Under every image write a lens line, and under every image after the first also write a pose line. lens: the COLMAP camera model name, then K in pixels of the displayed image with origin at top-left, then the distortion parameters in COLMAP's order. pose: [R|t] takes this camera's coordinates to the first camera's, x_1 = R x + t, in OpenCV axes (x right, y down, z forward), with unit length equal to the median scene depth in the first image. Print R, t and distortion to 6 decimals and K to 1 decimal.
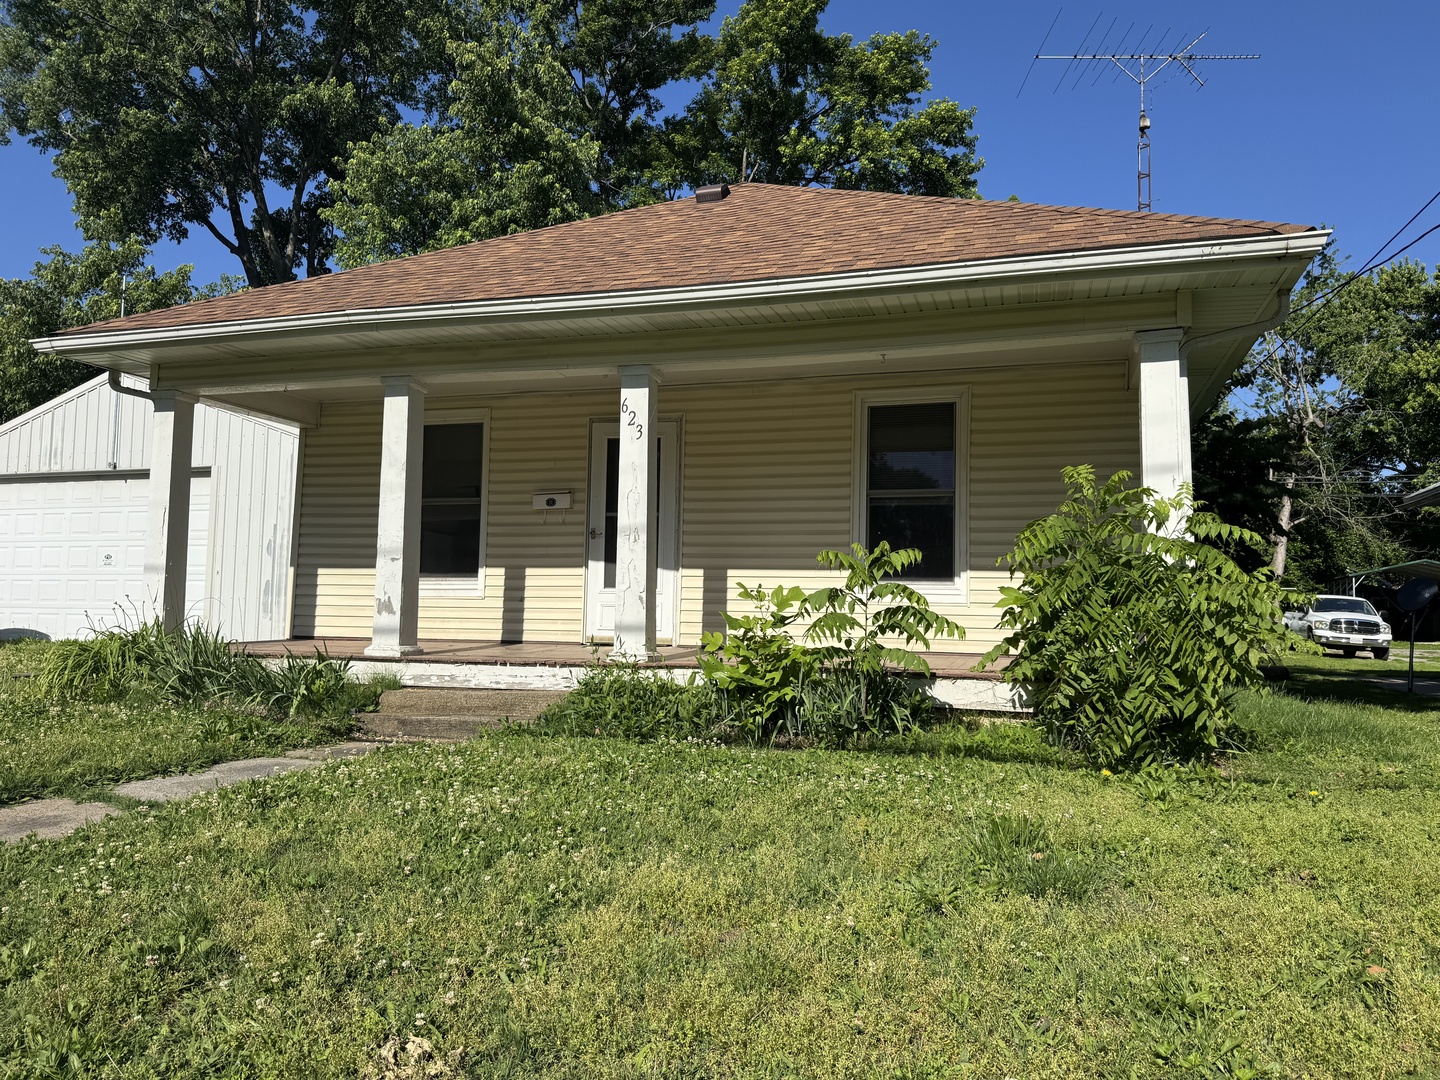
lens RADIAL K [[1020.4, 0, 721.4], [0, 1020.4, 543.0], [0, 0, 1]] dist [0.037695, -0.030316]
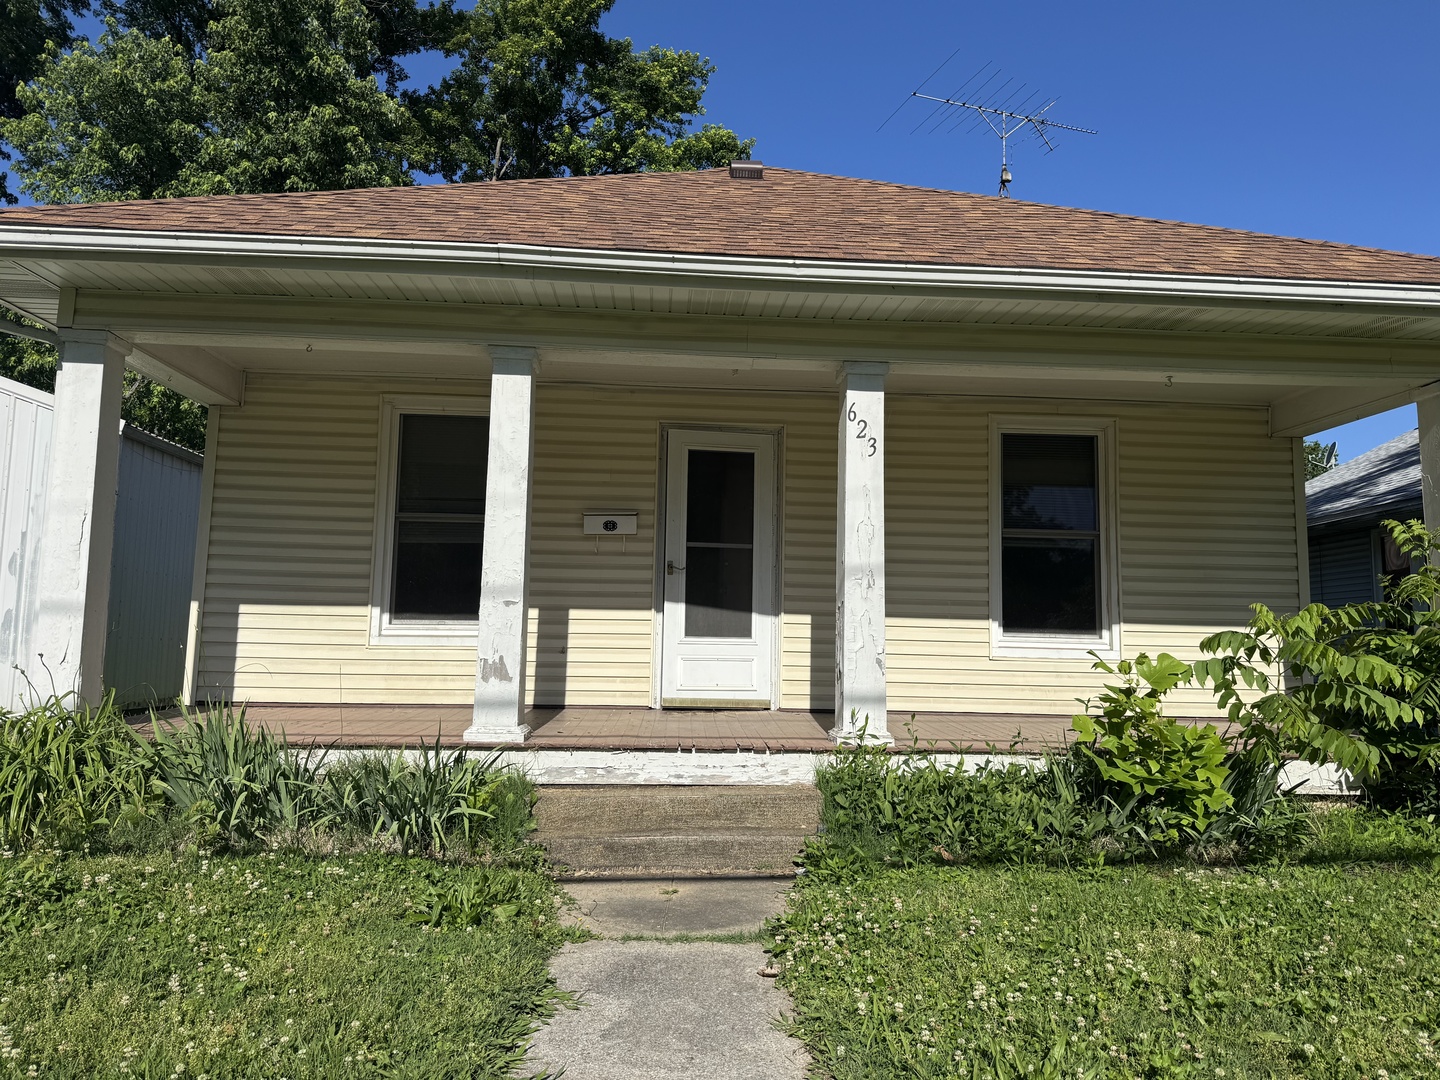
lens RADIAL K [[1020.4, 0, 720.2], [0, 1020.4, 537.0], [0, 0, 1]] dist [0.037695, -0.030316]
pose [[0.936968, 0.036323, 0.347521, -0.366828], [-0.027617, 0.999169, -0.029975, -0.010539], [-0.348321, 0.018488, 0.937193, 0.245653]]
